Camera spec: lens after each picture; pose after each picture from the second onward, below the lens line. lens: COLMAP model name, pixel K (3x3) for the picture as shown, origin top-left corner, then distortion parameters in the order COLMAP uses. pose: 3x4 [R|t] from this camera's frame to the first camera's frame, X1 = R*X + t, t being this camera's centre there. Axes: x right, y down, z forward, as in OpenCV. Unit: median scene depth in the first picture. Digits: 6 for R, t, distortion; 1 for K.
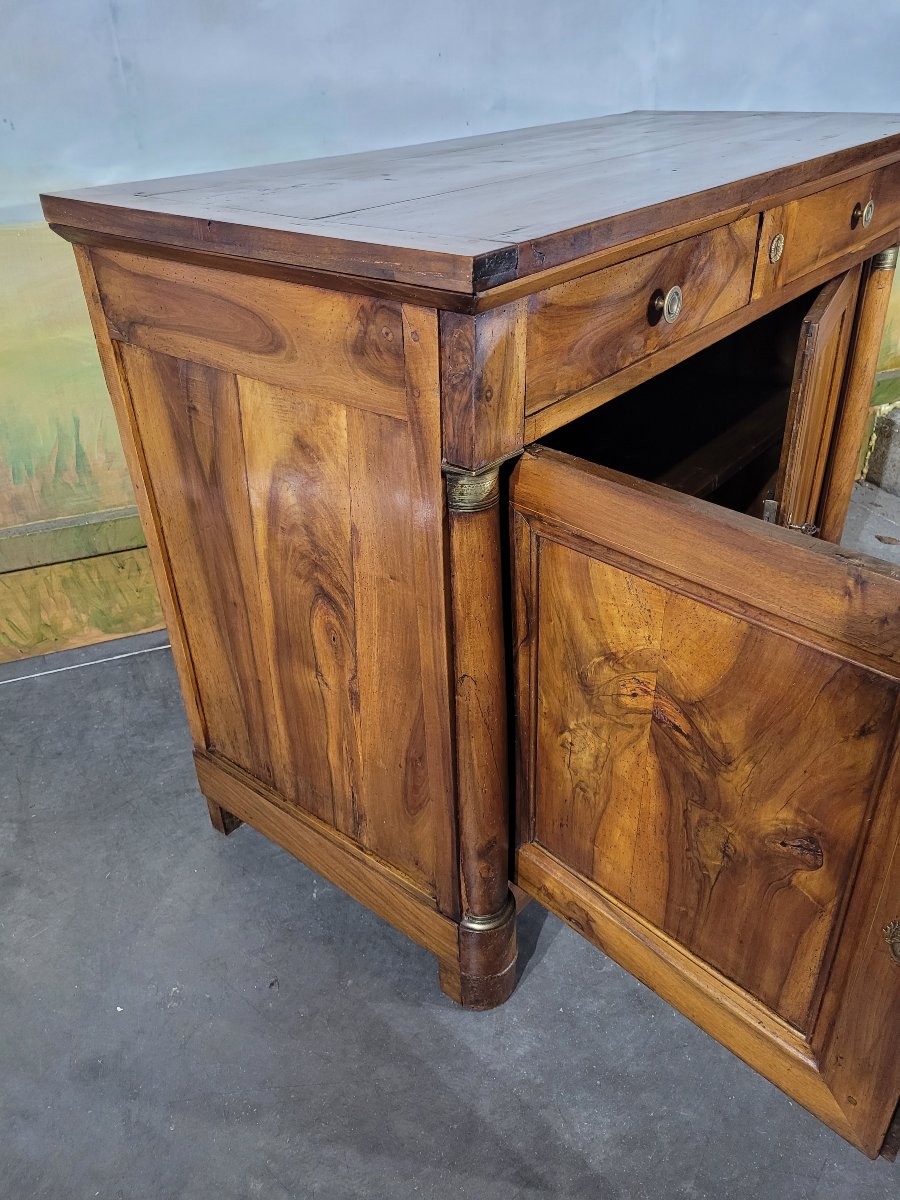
lens RADIAL K [[905.7, 0, 454.7], [0, 905.7, 609.0], [0, 0, 1]] dist [0.043338, -0.029947]
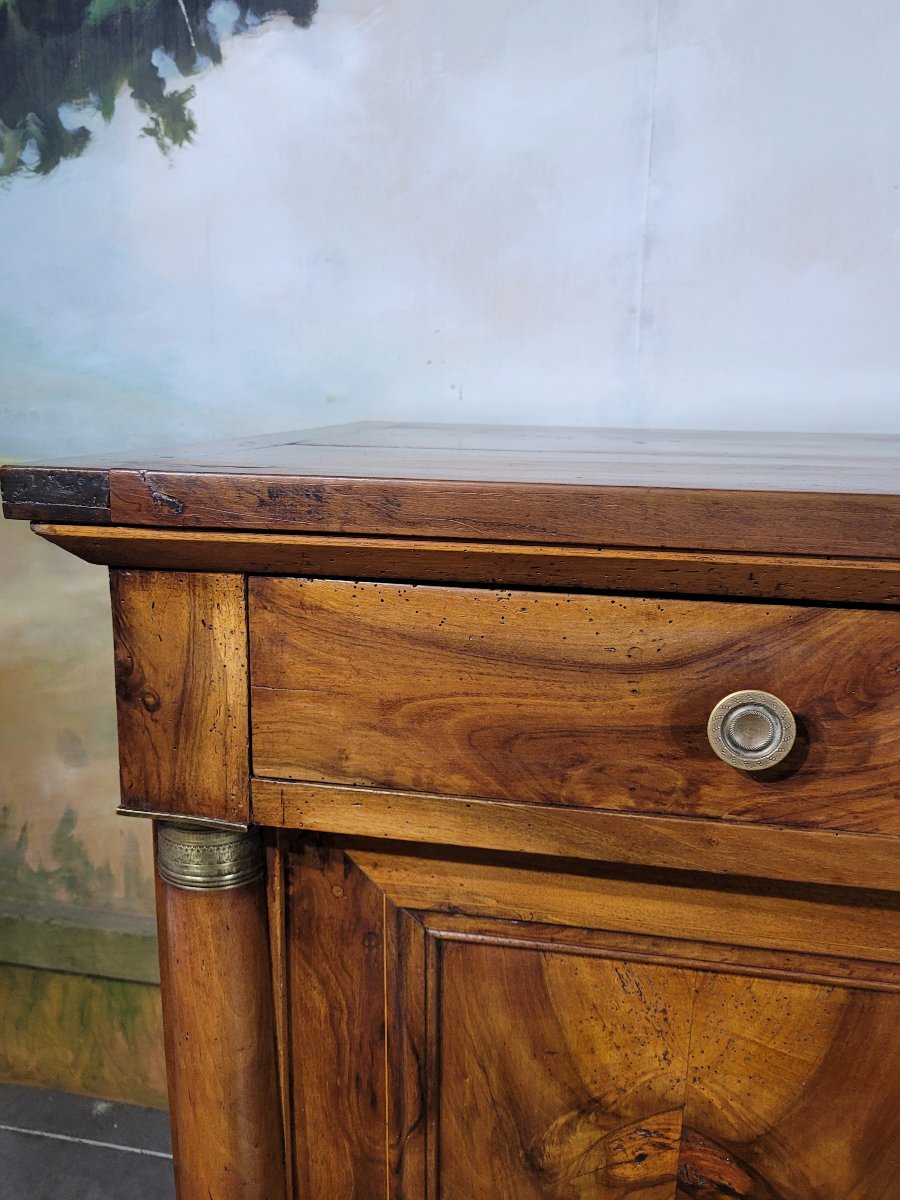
lens RADIAL K [[905.7, 0, 465.3], [0, 905.7, 605.5], [0, 0, 1]] dist [0.043338, -0.029947]
pose [[0.810901, -0.088805, 0.578406, -0.224916], [0.280234, 0.926642, -0.250605, -0.129829], [-0.513720, 0.365305, 0.776301, 0.437930]]
